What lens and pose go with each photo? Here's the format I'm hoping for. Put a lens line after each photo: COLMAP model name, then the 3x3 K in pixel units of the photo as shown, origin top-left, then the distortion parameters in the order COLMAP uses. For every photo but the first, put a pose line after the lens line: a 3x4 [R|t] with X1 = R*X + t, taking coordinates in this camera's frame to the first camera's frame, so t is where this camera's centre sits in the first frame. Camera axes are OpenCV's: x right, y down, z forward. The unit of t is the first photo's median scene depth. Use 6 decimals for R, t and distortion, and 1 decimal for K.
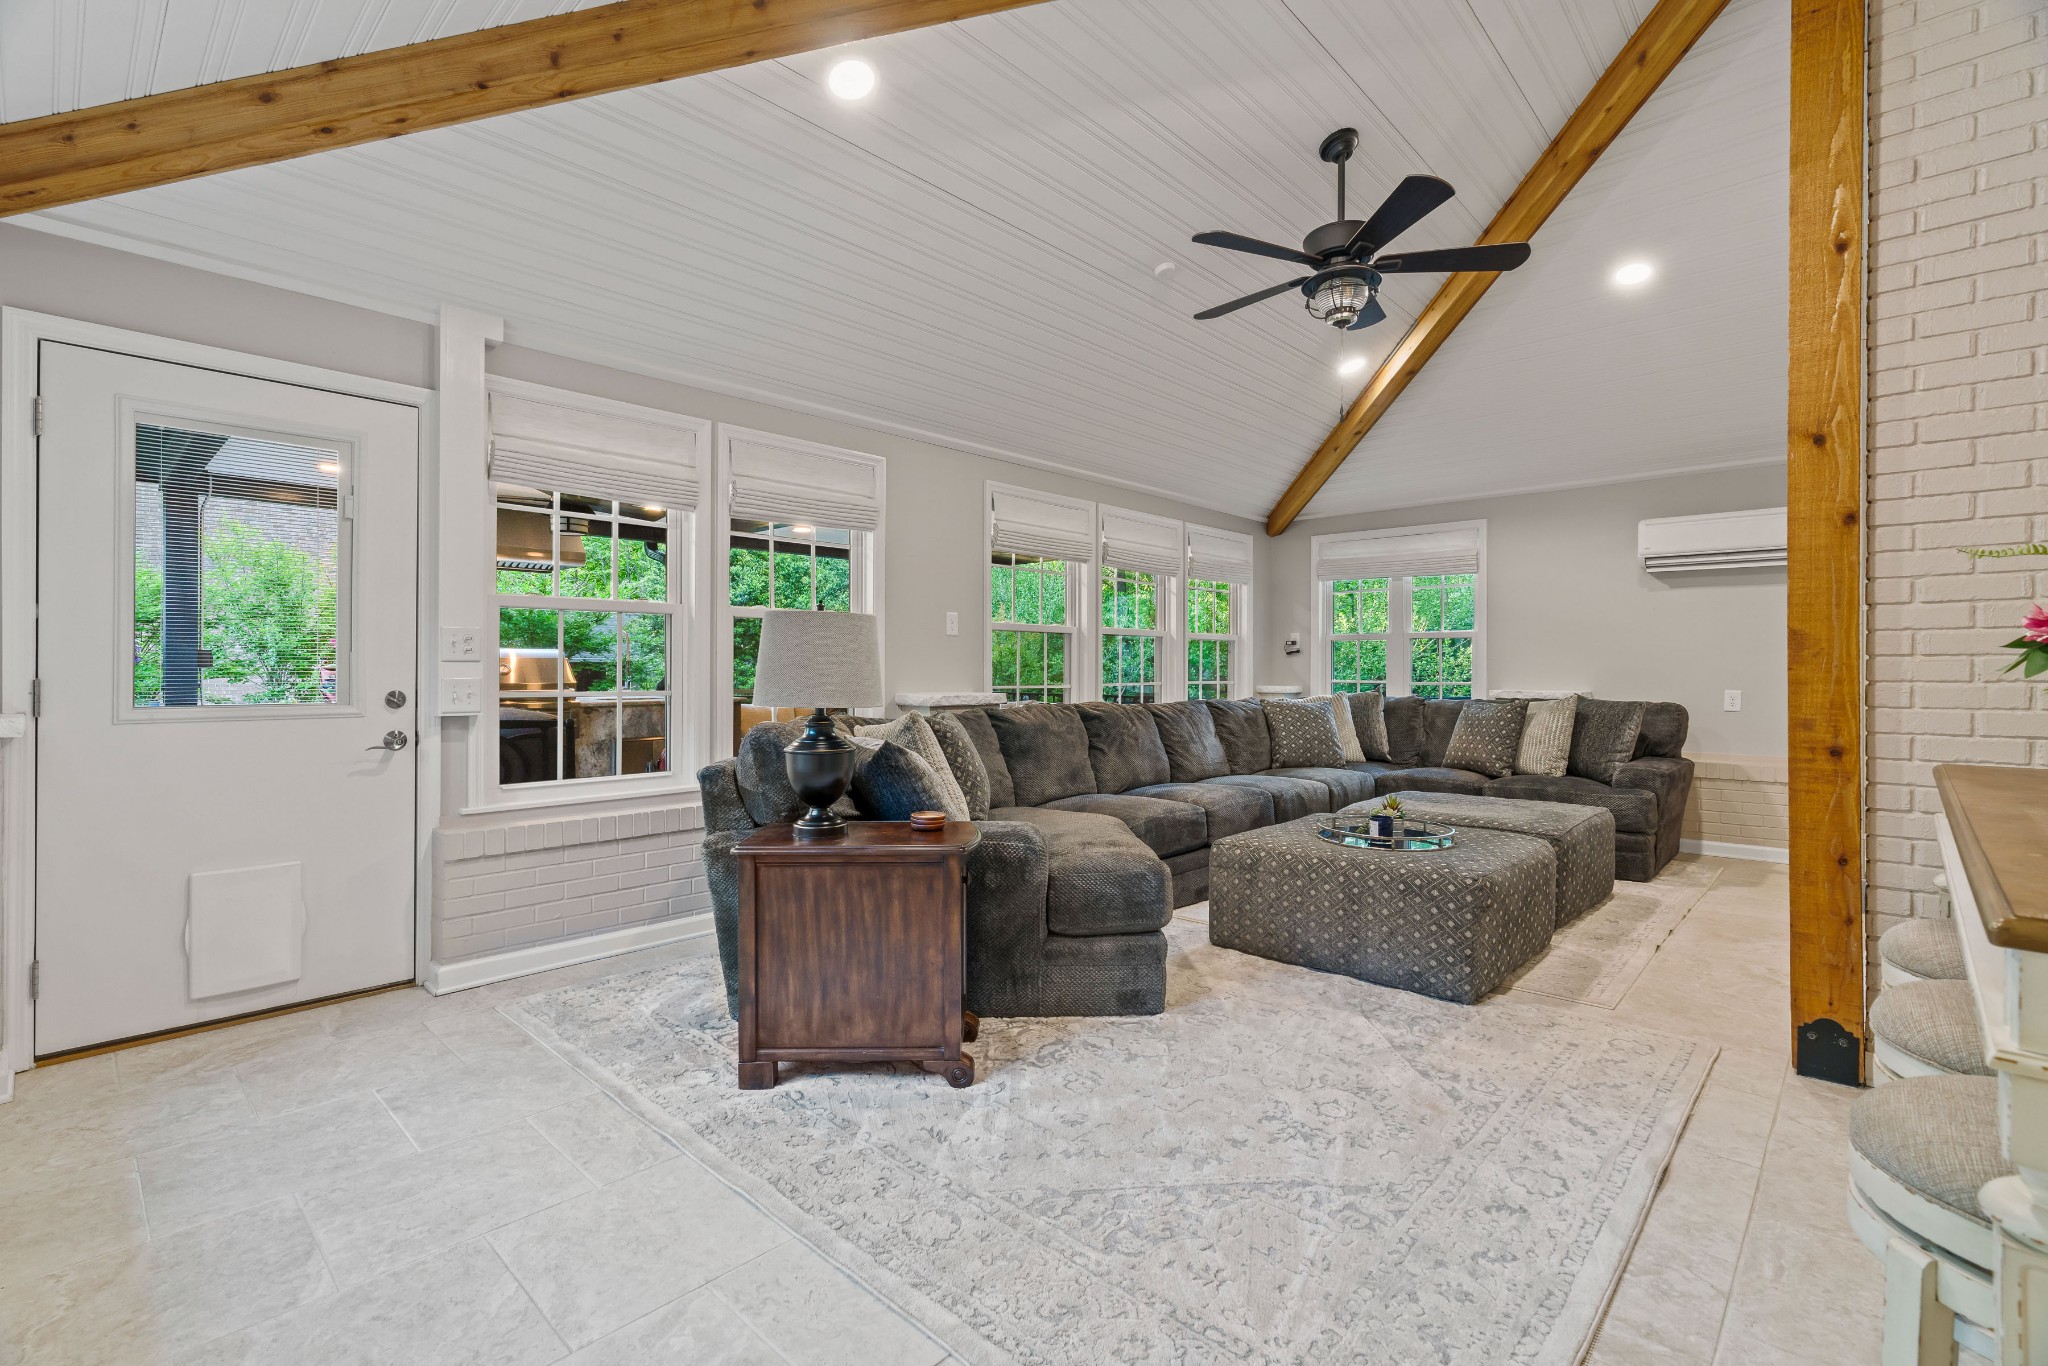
lens RADIAL K [[929.8, 0, 1015.1], [0, 929.8, 676.4], [0, 0, 1]] dist [-0.013727, 0.005464]
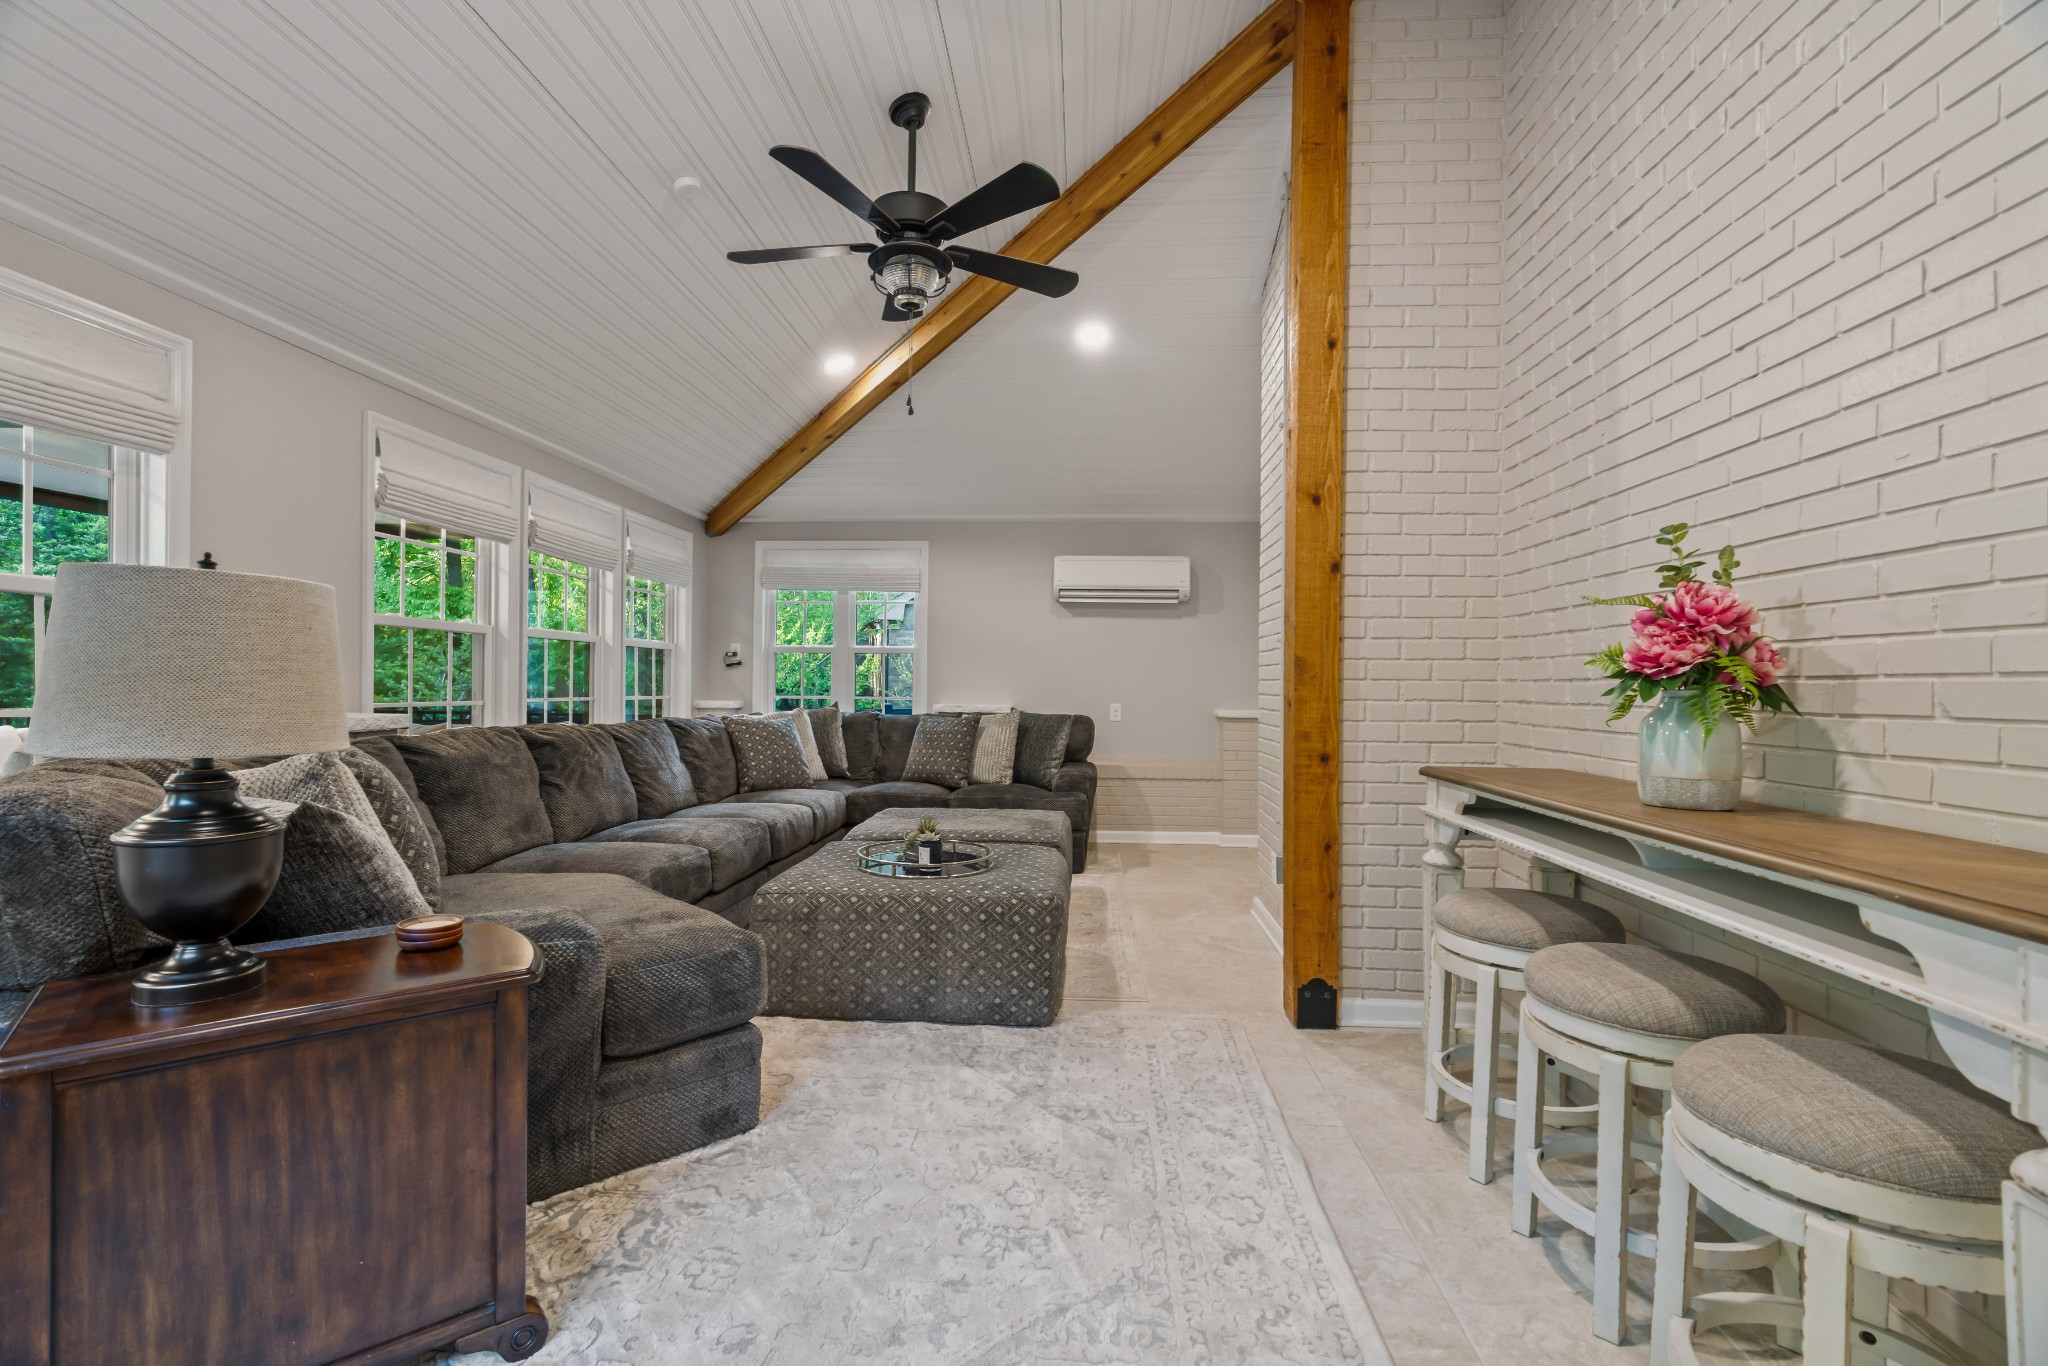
lens RADIAL K [[929.8, 0, 1033.1], [0, 929.8, 693.4], [0, 0, 1]] dist [-0.013727, 0.005464]
pose [[0.770953, 0.001955, 0.636889, -0.156645], [-0.005460, 0.999979, 0.003539, -0.004840], [-0.636869, -0.006205, 0.770947, 0.252308]]
